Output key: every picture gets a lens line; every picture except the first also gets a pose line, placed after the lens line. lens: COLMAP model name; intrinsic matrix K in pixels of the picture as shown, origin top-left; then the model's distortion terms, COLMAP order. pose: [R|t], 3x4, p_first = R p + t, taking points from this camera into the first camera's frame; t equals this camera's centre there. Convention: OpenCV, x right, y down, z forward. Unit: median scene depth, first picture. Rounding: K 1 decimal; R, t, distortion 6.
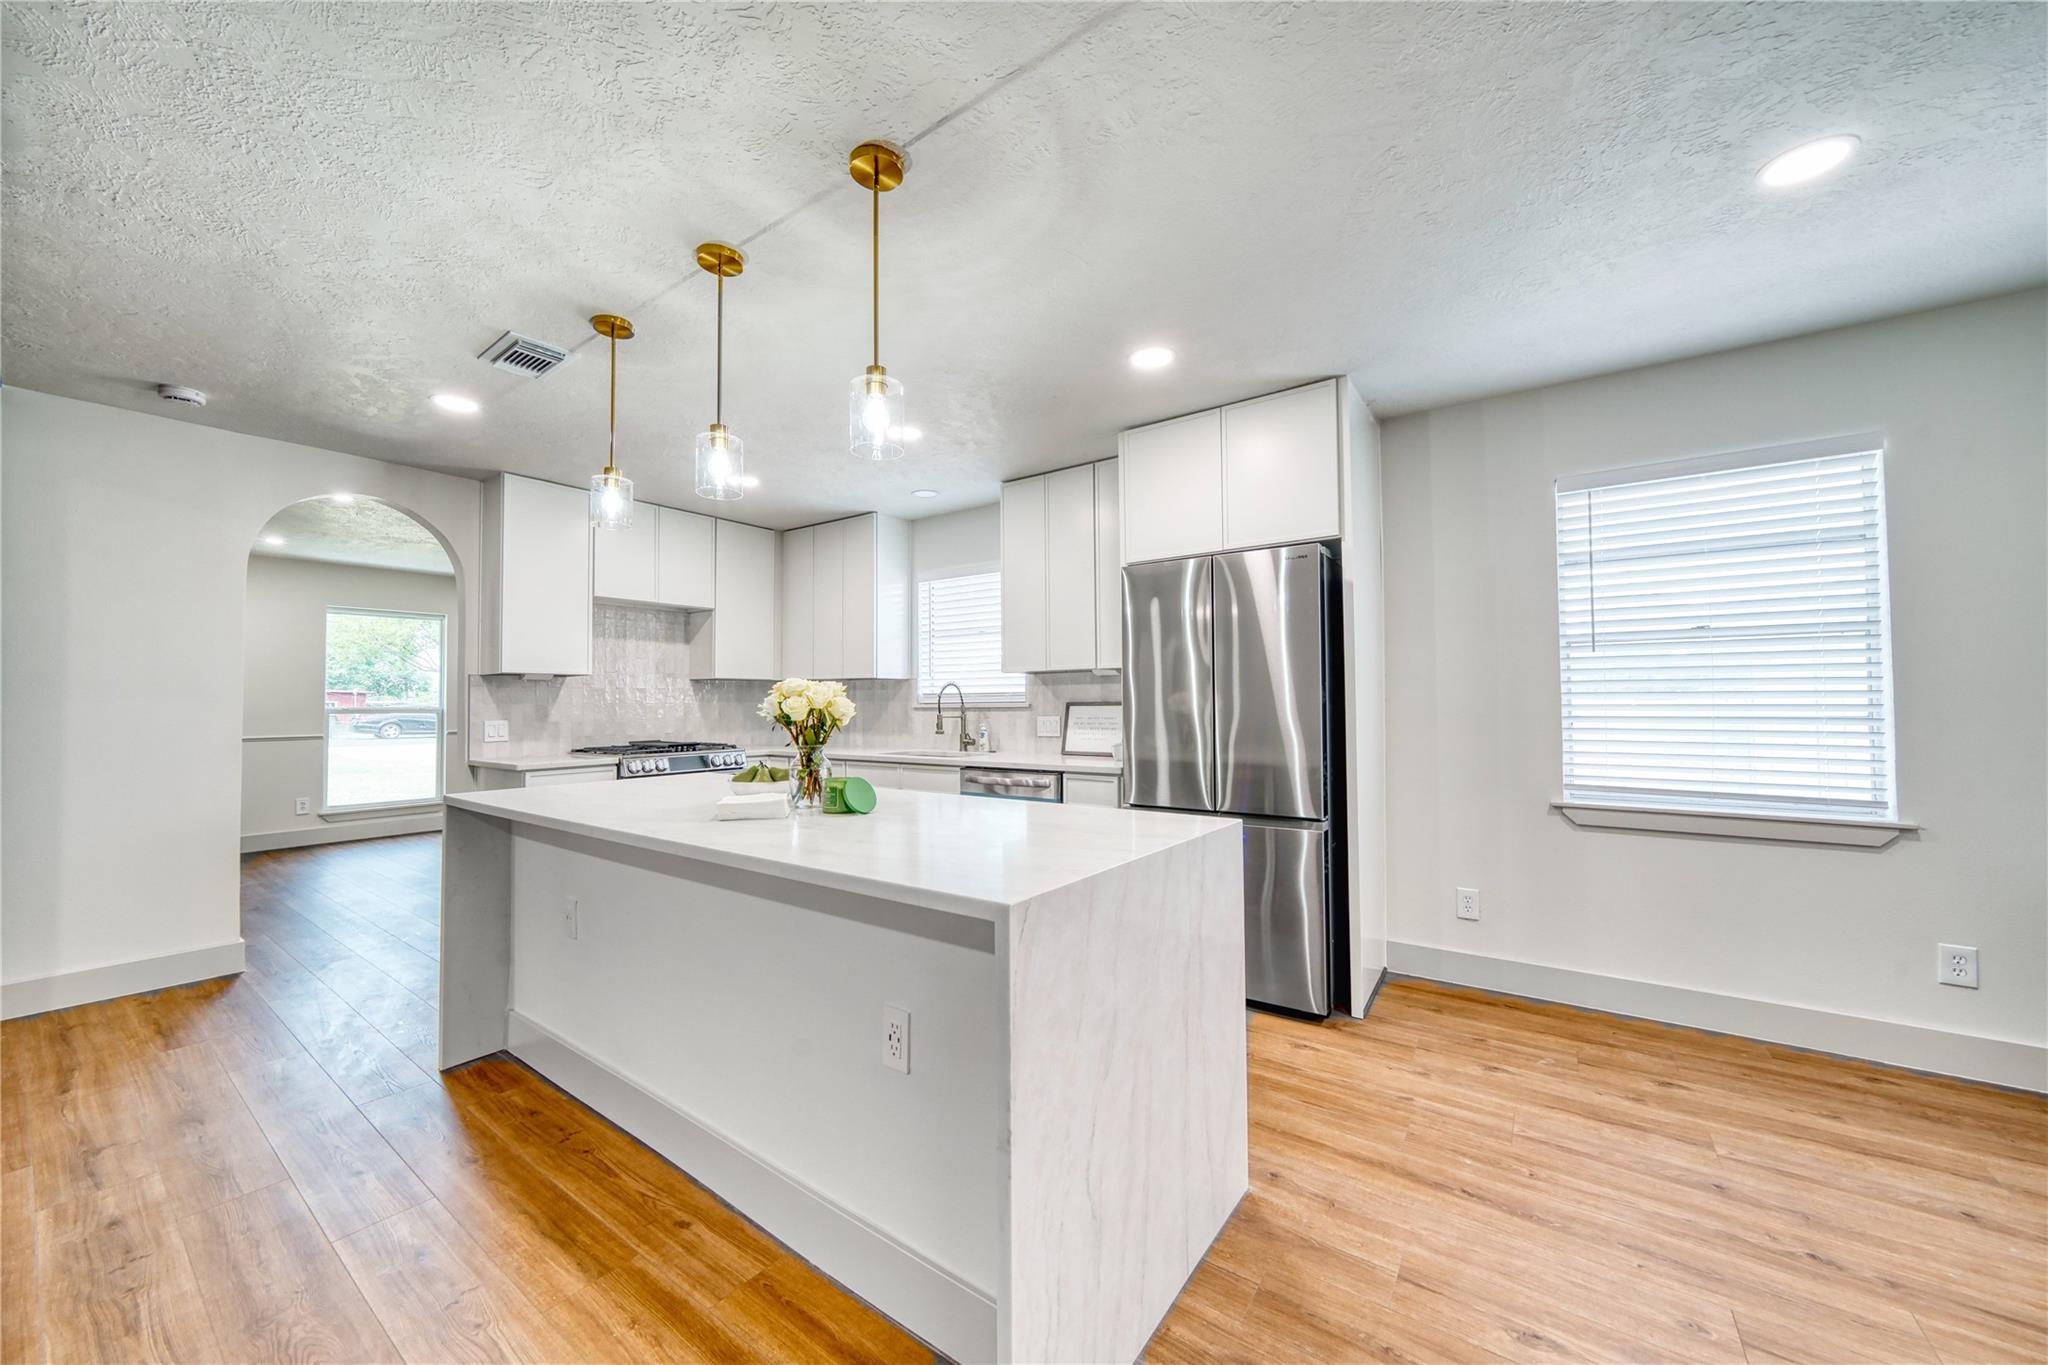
lens RADIAL K [[745.2, 0, 1027.0], [0, 745.2, 688.1], [0, 0, 1]] dist [-0.005754, 0.000847]
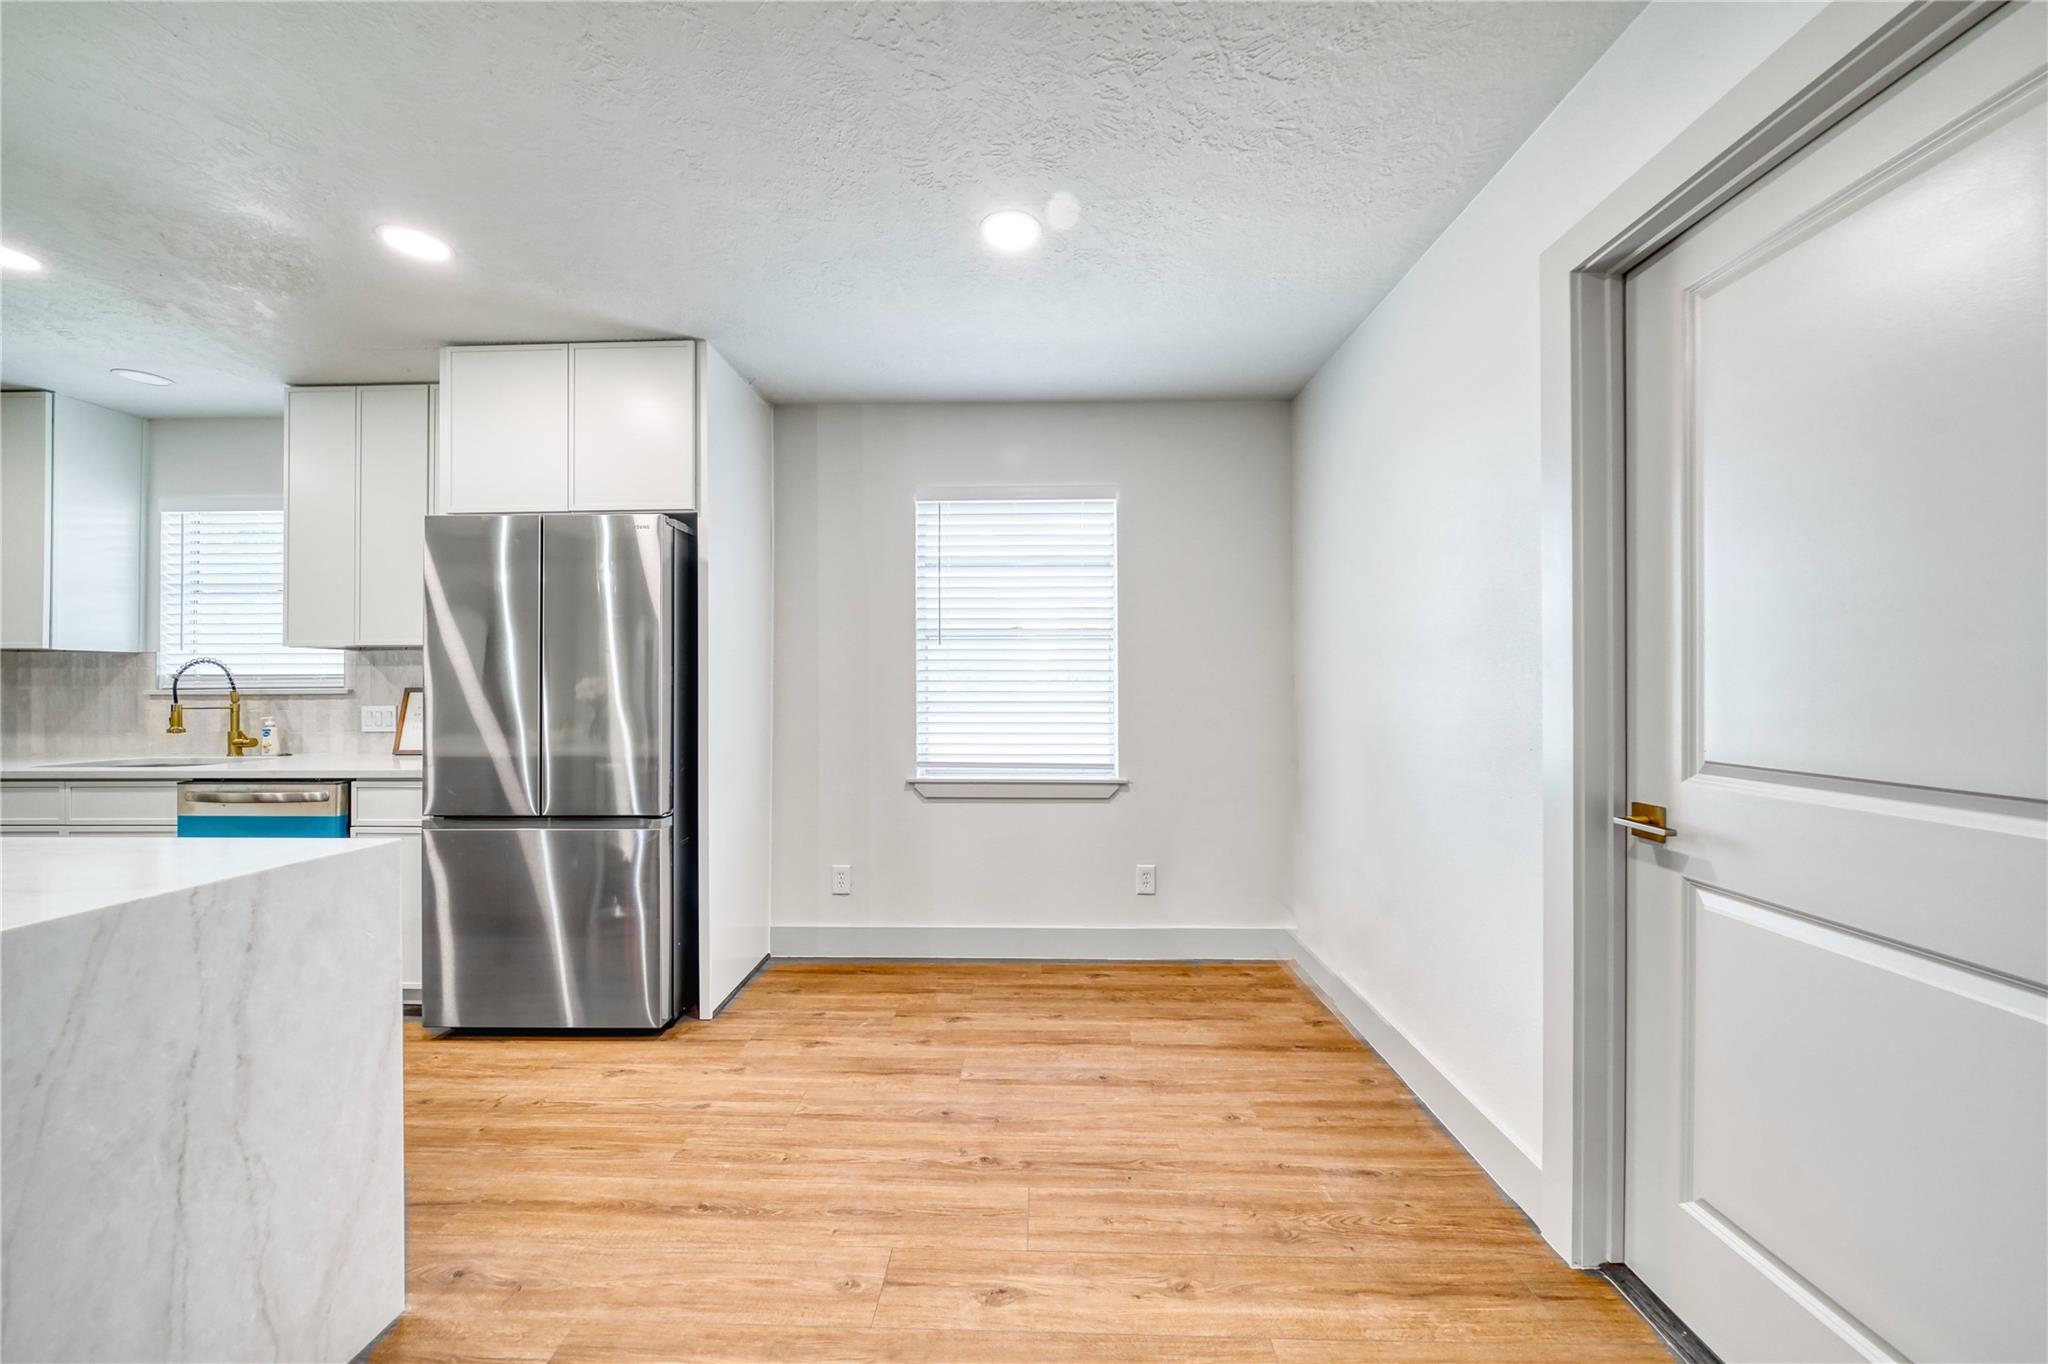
lens RADIAL K [[707.3, 0, 1033.7], [0, 707.3, 687.6], [0, 0, 1]] dist [-0.005793, 0.000225]
pose [[0.827716, 0.005114, 0.561125, 0.275077], [-0.013423, 0.999853, 0.010688, 0.003049], [-0.560987, -0.016379, 0.827662, 0.022205]]
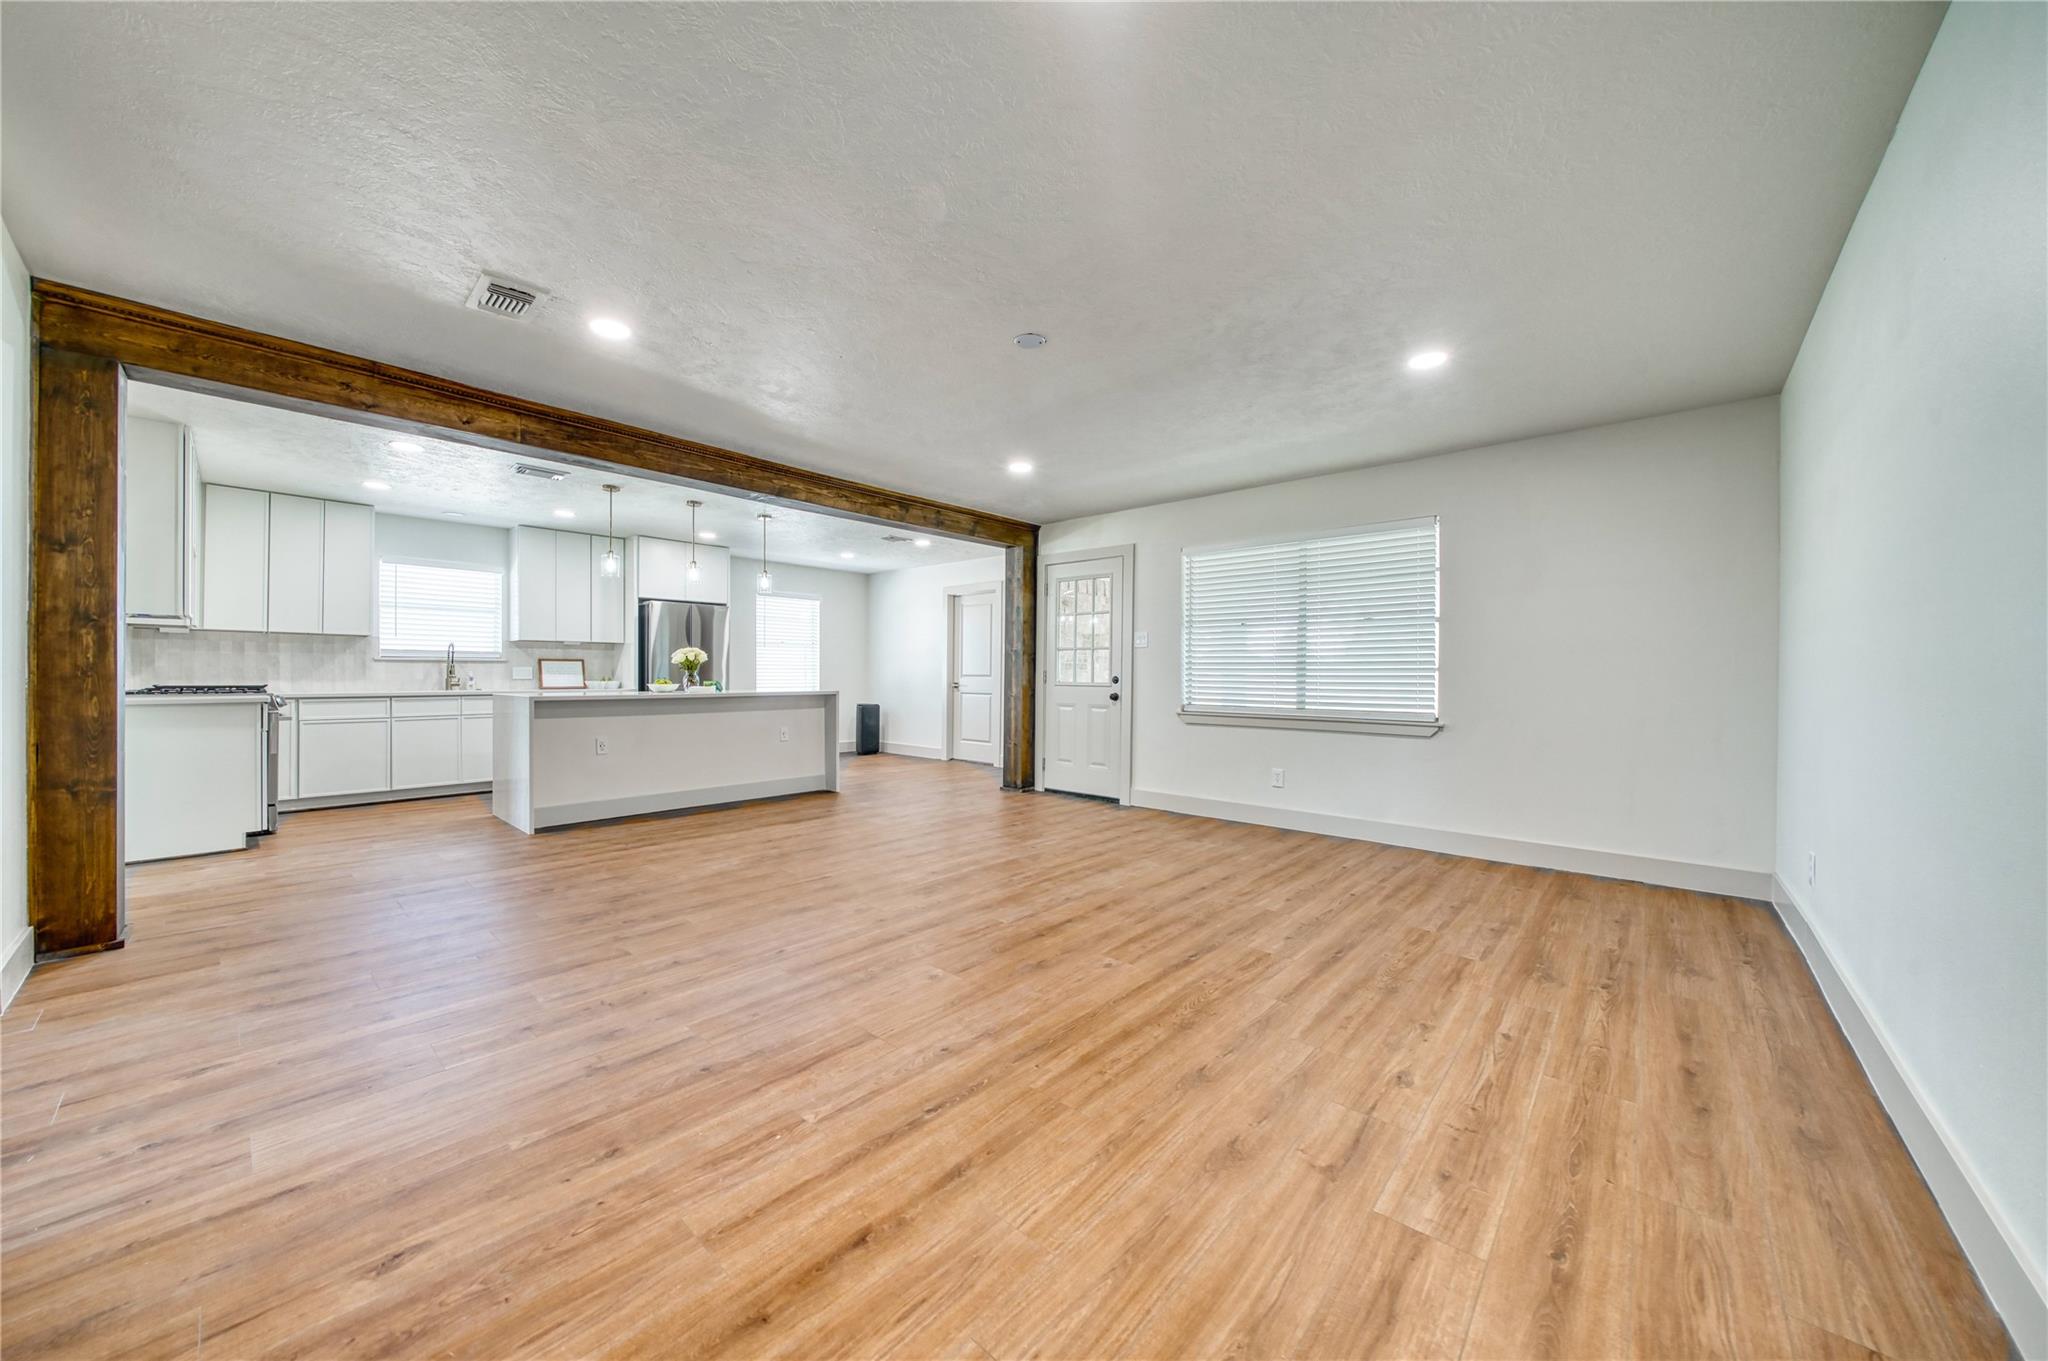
lens RADIAL K [[707.3, 0, 1020.5], [0, 707.3, 682.7], [0, 0, 1]] dist [-0.005793, 0.000225]
pose [[0.102602, -0.003536, 0.994716, -2.155113], [-0.021190, 0.999759, 0.005739, 0.061033], [-0.994497, -0.021667, 0.102502, -0.409816]]
